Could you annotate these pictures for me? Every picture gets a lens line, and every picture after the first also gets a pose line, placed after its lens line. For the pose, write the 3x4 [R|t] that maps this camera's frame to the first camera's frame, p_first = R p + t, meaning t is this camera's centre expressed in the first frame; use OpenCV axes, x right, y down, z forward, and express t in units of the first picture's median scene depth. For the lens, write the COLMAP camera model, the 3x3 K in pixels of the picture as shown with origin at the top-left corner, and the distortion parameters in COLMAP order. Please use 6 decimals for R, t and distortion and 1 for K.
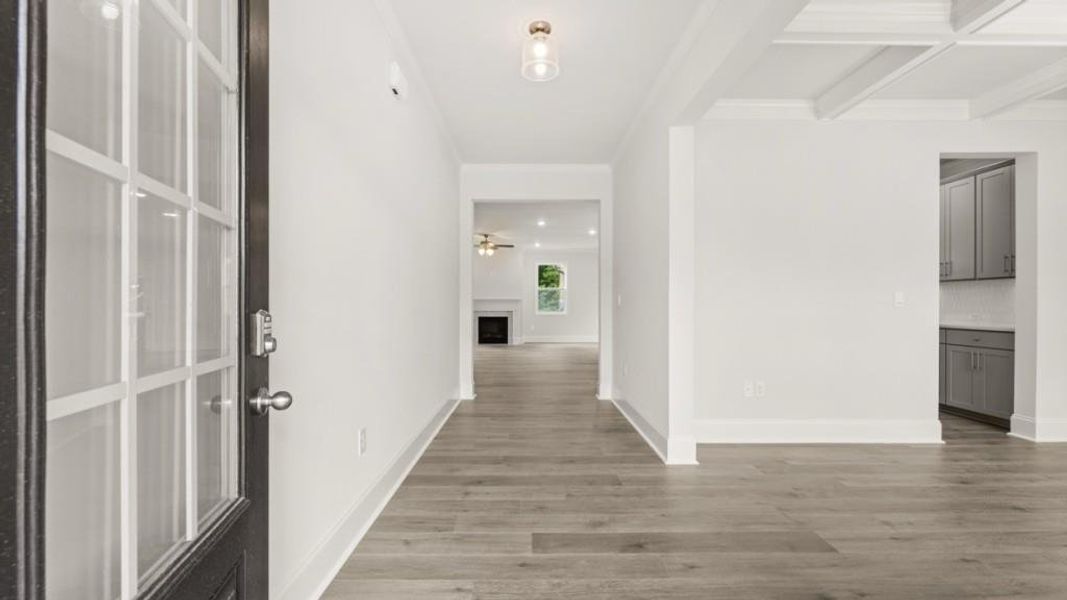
lens RADIAL K [[459.1, 0, 527.0], [0, 459.1, 303.0], [0, 0, 1]] dist [0.000416, -0.000112]
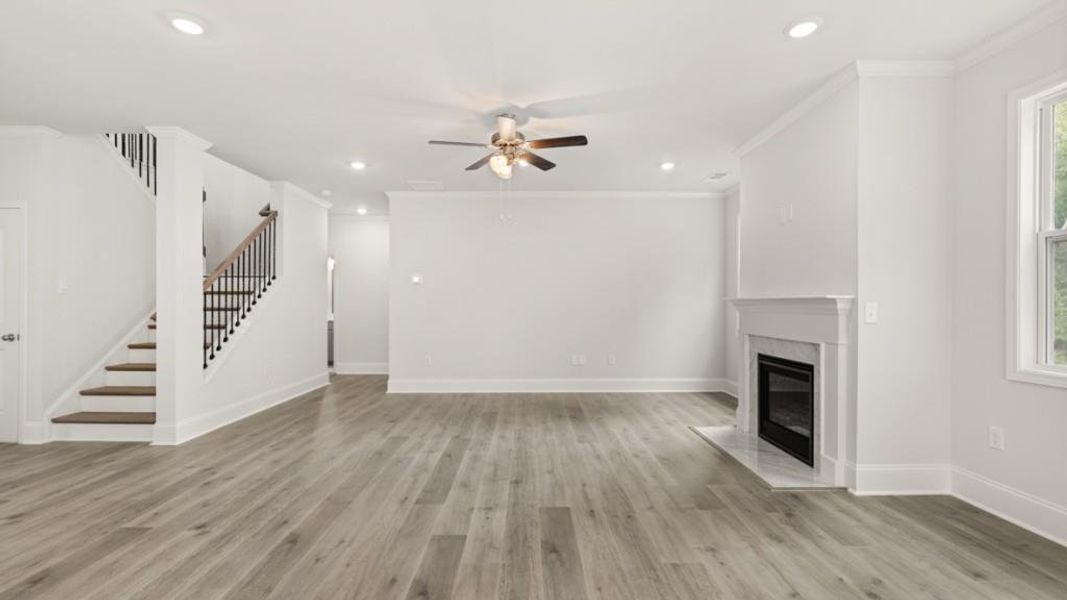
lens RADIAL K [[459.1, 0, 527.0], [0, 459.1, 303.0], [0, 0, 1]] dist [0.000416, -0.000112]
pose [[-0.015360, -0.002809, -0.999878, 0.219044], [0.007718, 0.999966, -0.002927, -0.005810], [0.999852, -0.007762, -0.015338, 0.840001]]
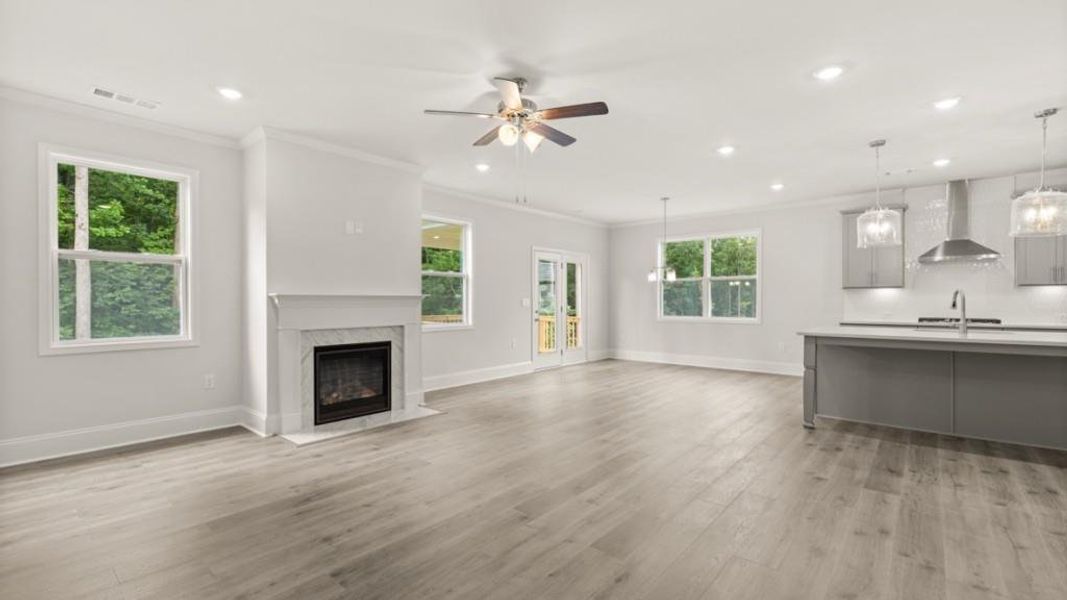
lens RADIAL K [[459.1, 0, 527.0], [0, 459.1, 303.0], [0, 0, 1]] dist [0.000416, -0.000112]
pose [[0.678141, -0.004282, 0.734920, -0.248491], [-0.008012, 0.999881, 0.013219, -0.008253], [-0.734889, -0.014852, 0.678025, 0.652053]]
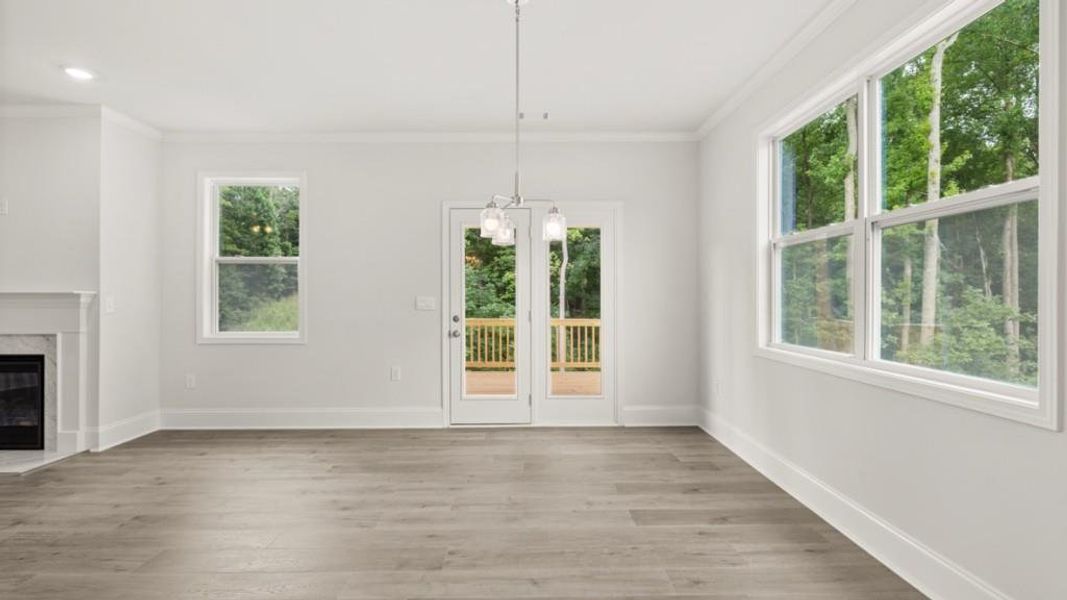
lens RADIAL K [[459.1, 0, 527.0], [0, 459.1, 303.0], [0, 0, 1]] dist [0.000416, -0.000112]
pose [[0.999934, -0.002006, -0.011275, 0.256533], [0.002169, 0.999894, 0.014424, -0.005434], [0.011245, -0.014448, 0.999832, 0.720048]]
